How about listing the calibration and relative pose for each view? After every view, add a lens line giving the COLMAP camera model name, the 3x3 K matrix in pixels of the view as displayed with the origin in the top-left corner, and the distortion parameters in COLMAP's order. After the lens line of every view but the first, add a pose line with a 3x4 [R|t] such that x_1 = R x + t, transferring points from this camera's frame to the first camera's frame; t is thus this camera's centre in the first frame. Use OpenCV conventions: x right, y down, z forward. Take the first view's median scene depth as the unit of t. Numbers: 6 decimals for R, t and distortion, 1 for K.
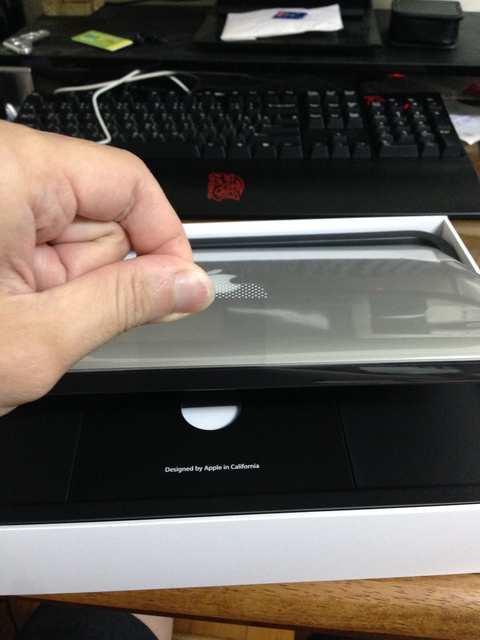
lens RADIAL K [[590.2, 0, 240.0], [0, 590.2, 320.0], [0, 0, 1]] dist [0.145805, -0.302010]
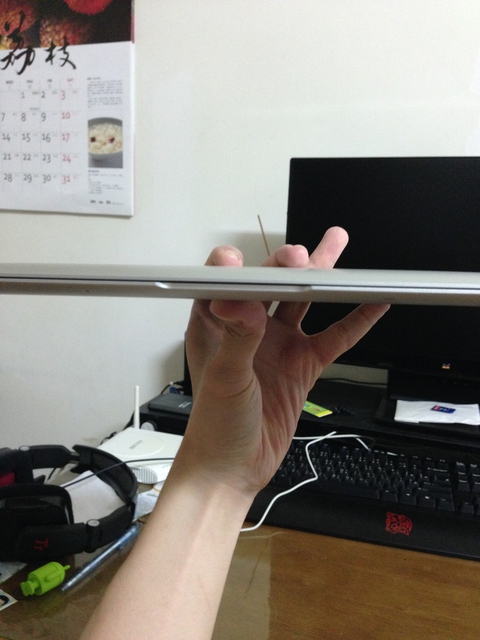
lens RADIAL K [[584.9, 0, 241.9], [0, 584.9, 321.8], [0, 0, 1]] dist [0.133373, -0.252297]
pose [[0.972717, 0.086982, -0.215070, -0.113238], [-0.180234, 0.867037, -0.464502, 0.077930], [0.146071, 0.490592, 0.859059, -0.468843]]
